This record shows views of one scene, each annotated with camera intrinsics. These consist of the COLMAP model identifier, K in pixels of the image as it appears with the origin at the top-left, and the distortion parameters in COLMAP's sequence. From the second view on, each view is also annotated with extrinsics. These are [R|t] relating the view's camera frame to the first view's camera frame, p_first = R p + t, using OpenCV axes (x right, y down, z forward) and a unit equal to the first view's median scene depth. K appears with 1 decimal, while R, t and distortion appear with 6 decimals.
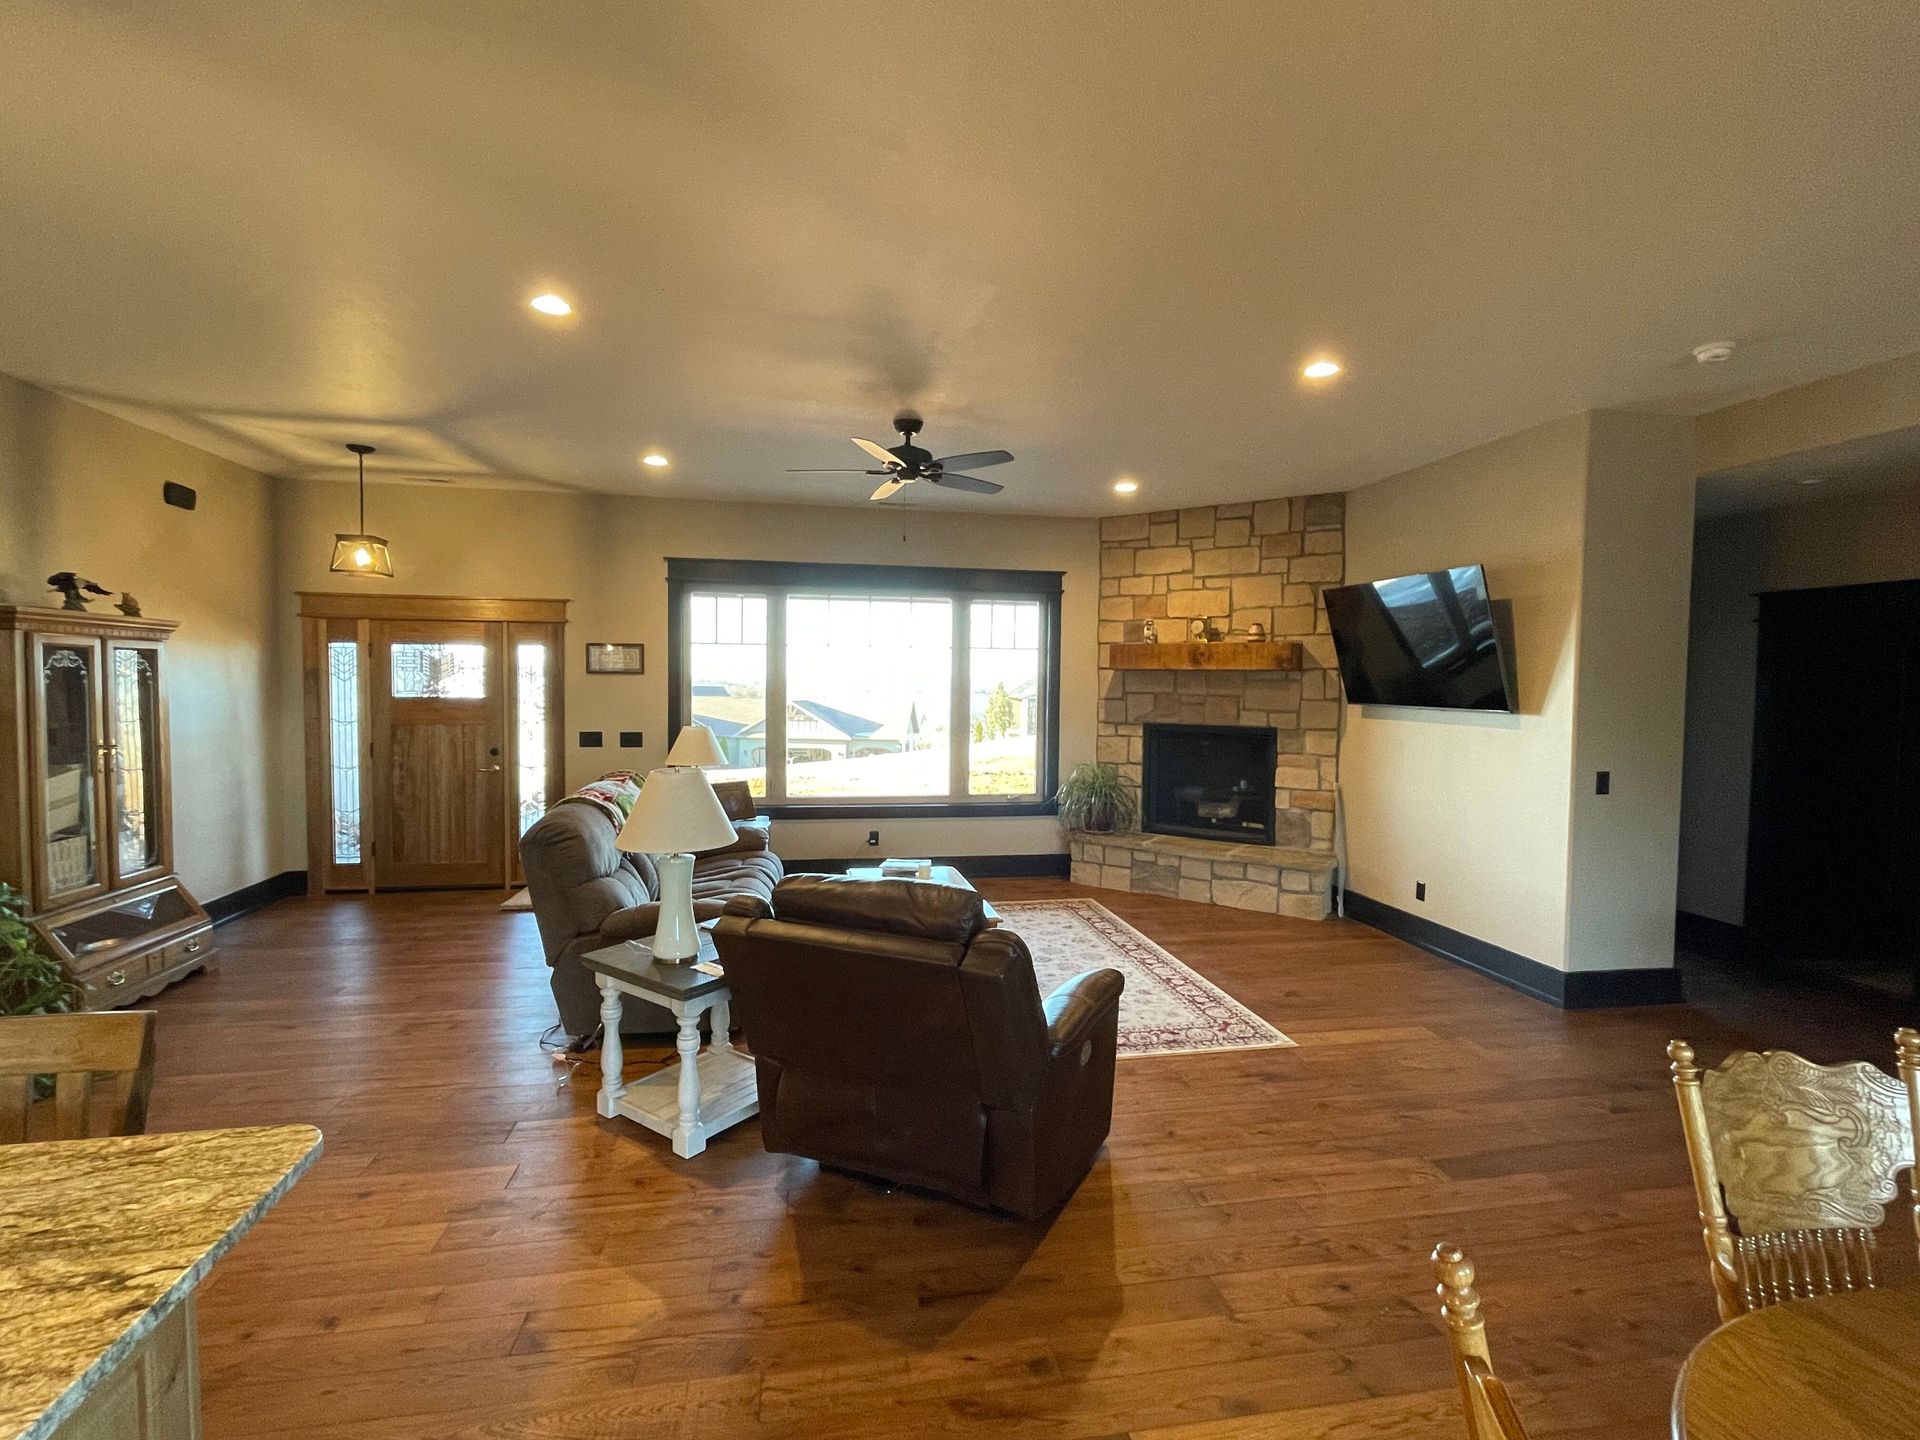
lens RADIAL K [[866.9, 0, 965.7], [0, 866.9, 721.6], [0, 0, 1]] dist [-0.019104, -0.001337]
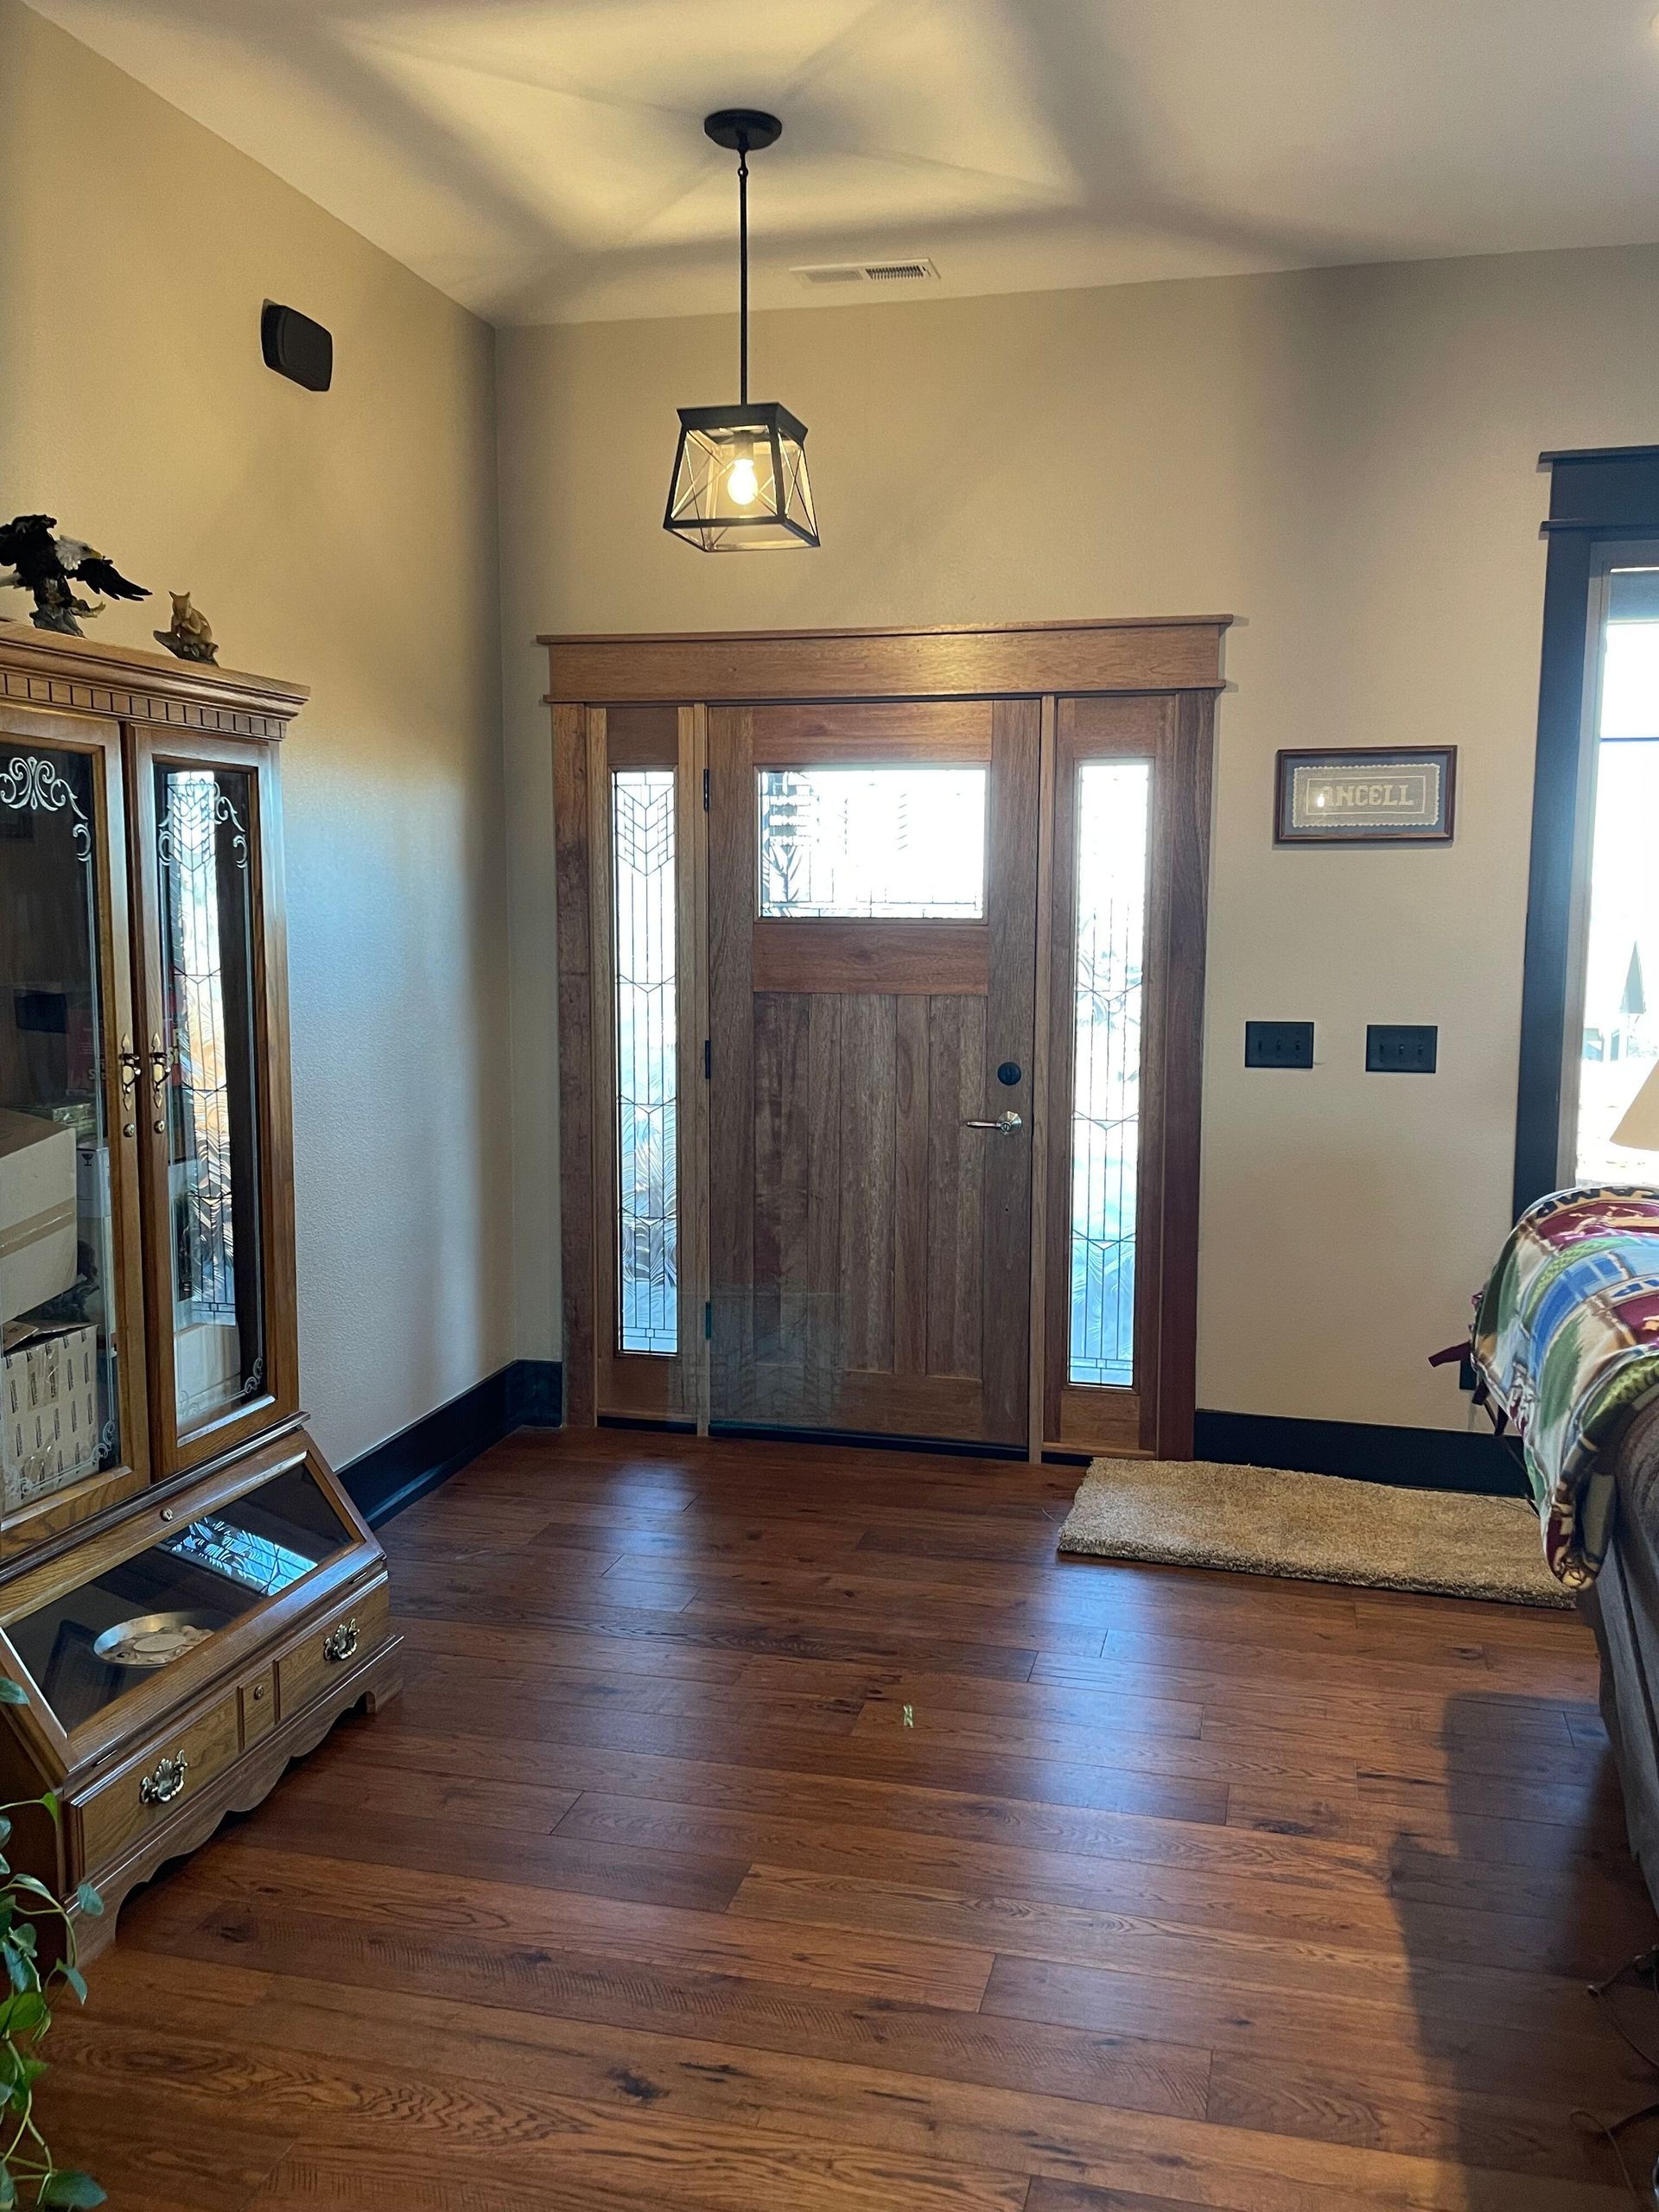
lens RADIAL K [[1853.2, 0, 833.3], [0, 1853.2, 1113.6], [0, 0, 1]] dist [0.043388, -0.052463]
pose [[0.898254, 0.043983, -0.437271, -0.328816], [-0.013181, 0.997228, 0.073228, -0.003692], [0.439280, -0.060013, 0.896344, 0.339807]]
